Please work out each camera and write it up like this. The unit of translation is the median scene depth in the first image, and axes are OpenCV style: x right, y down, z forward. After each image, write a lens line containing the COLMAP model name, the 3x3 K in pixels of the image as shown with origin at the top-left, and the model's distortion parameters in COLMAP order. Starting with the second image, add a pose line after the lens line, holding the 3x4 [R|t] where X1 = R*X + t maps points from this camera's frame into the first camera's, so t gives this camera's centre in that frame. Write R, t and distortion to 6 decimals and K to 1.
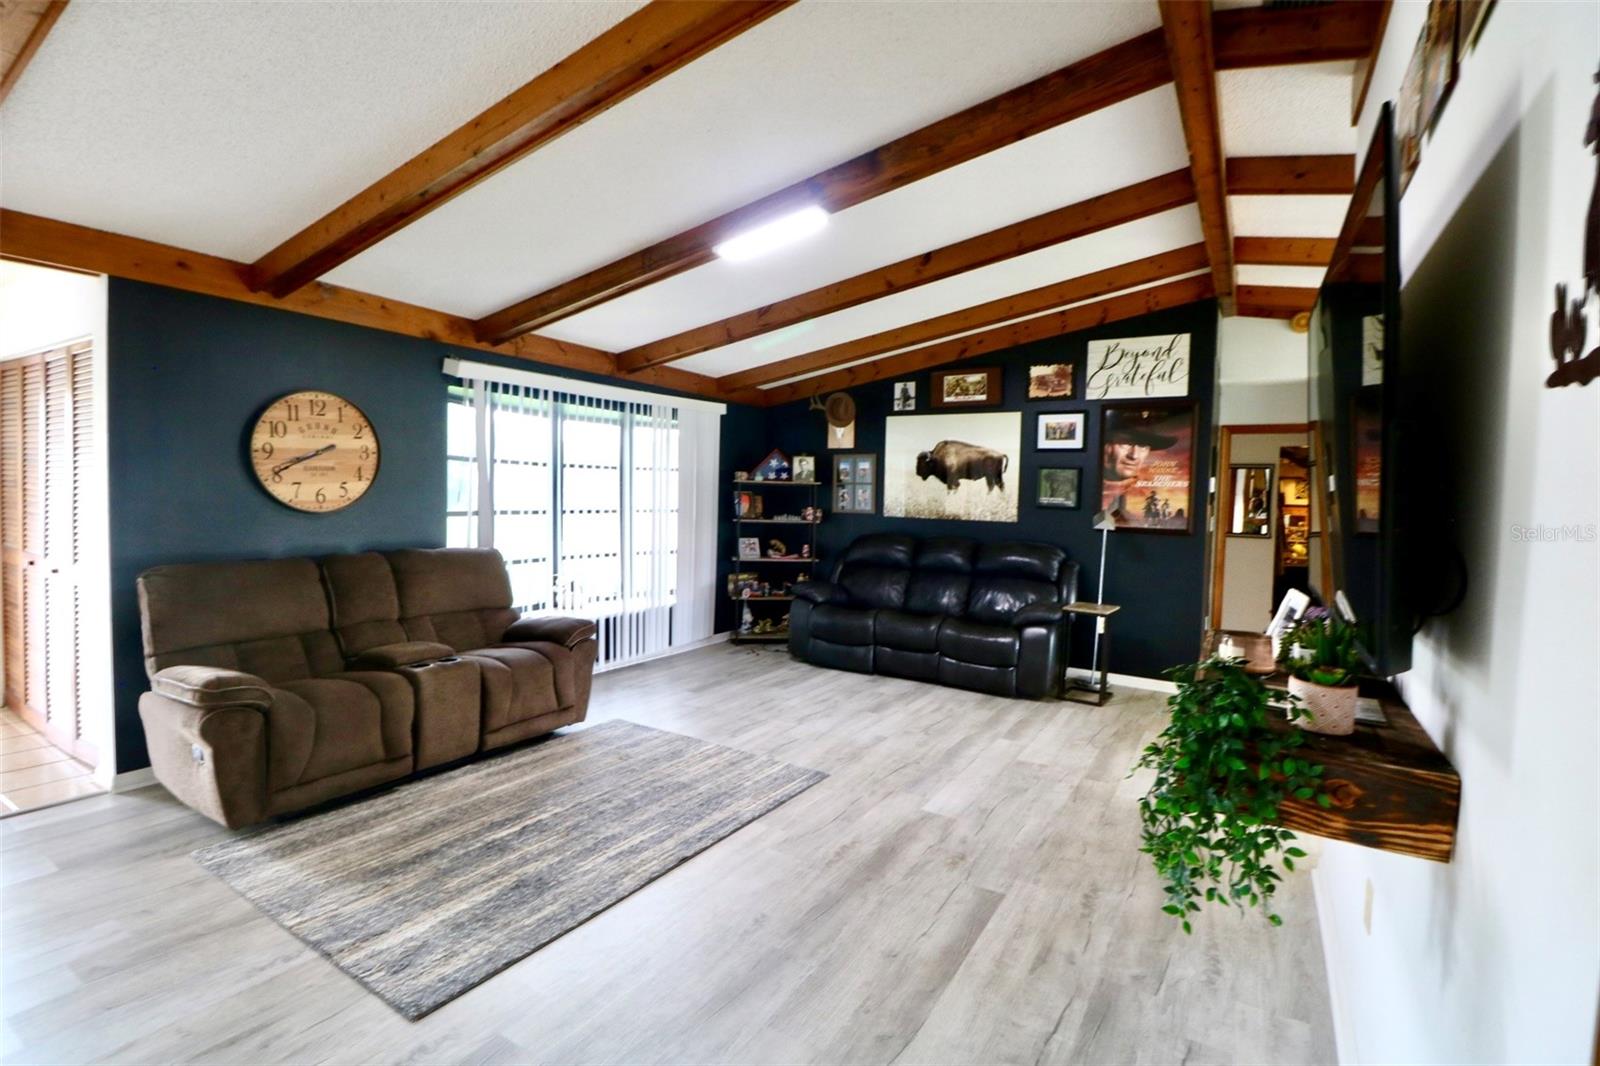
lens RADIAL K [[741.7, 0, 804.9], [0, 741.7, 521.6], [0, 0, 1]] dist [-0.001437, -0.012960]
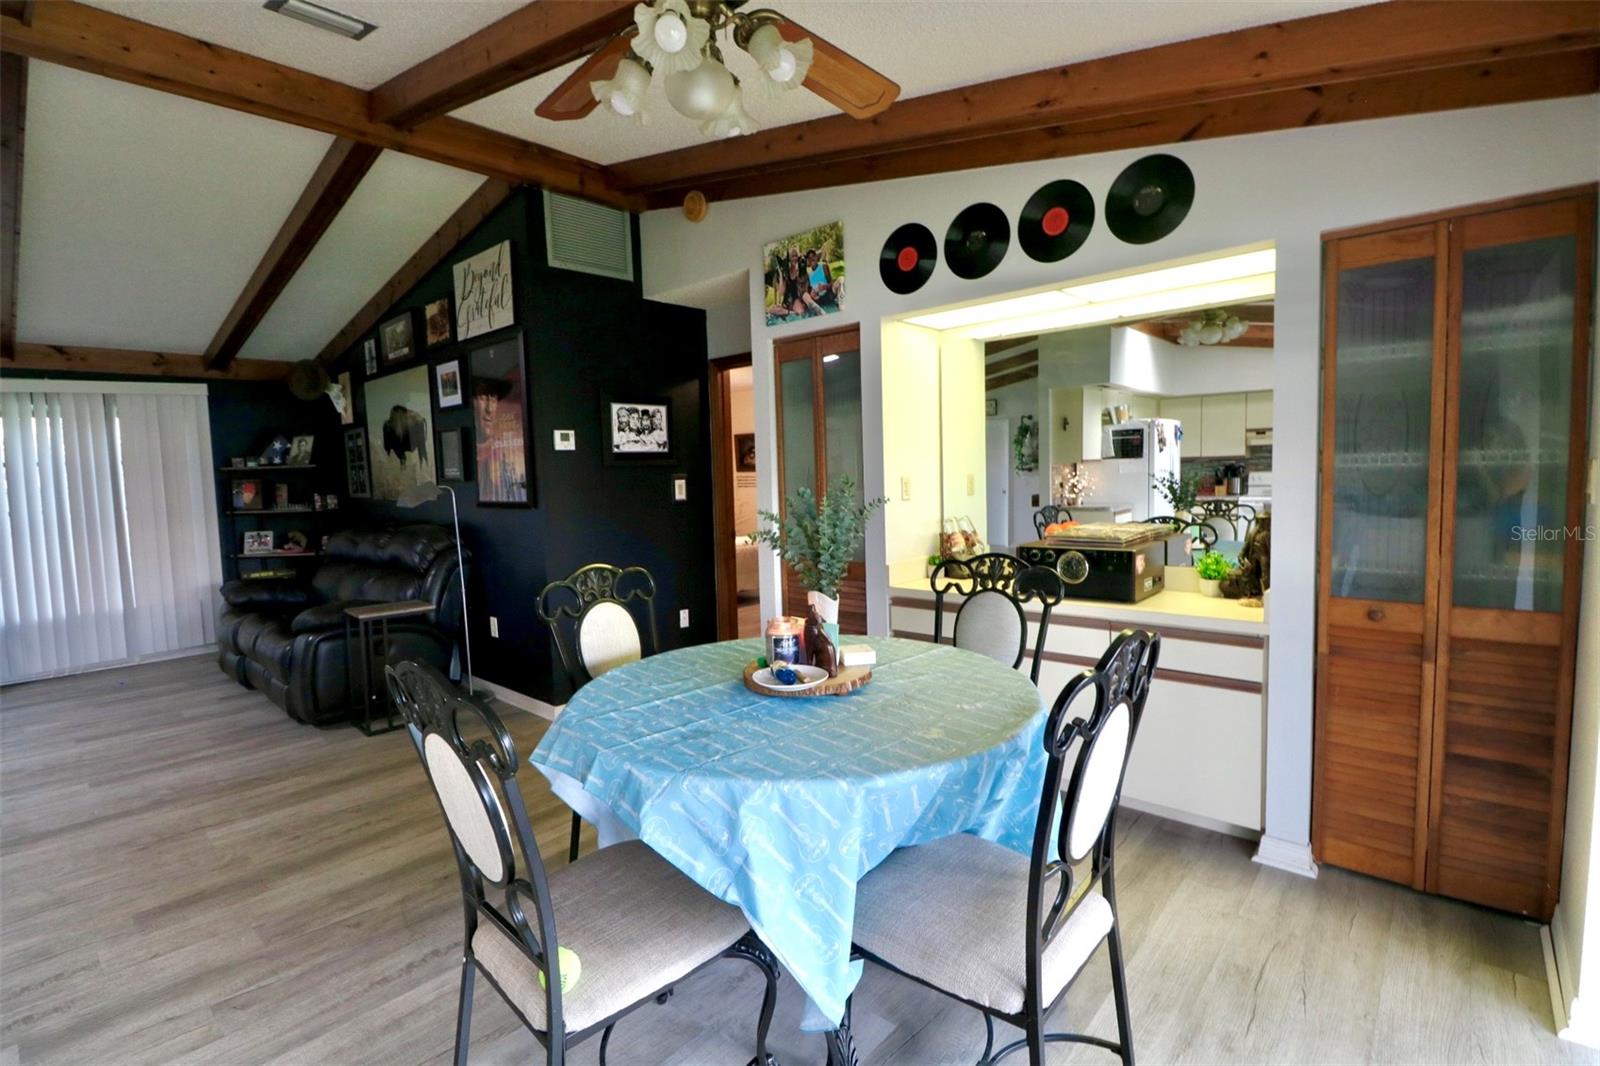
lens RADIAL K [[741.7, 0, 804.9], [0, 741.7, 521.6], [0, 0, 1]] dist [-0.001437, -0.012960]
pose [[0.982172, -0.044280, -0.182695, 0.771914], [0.049949, 0.998399, 0.026542, 0.020892], [0.181228, -0.035194, 0.982811, 0.254504]]
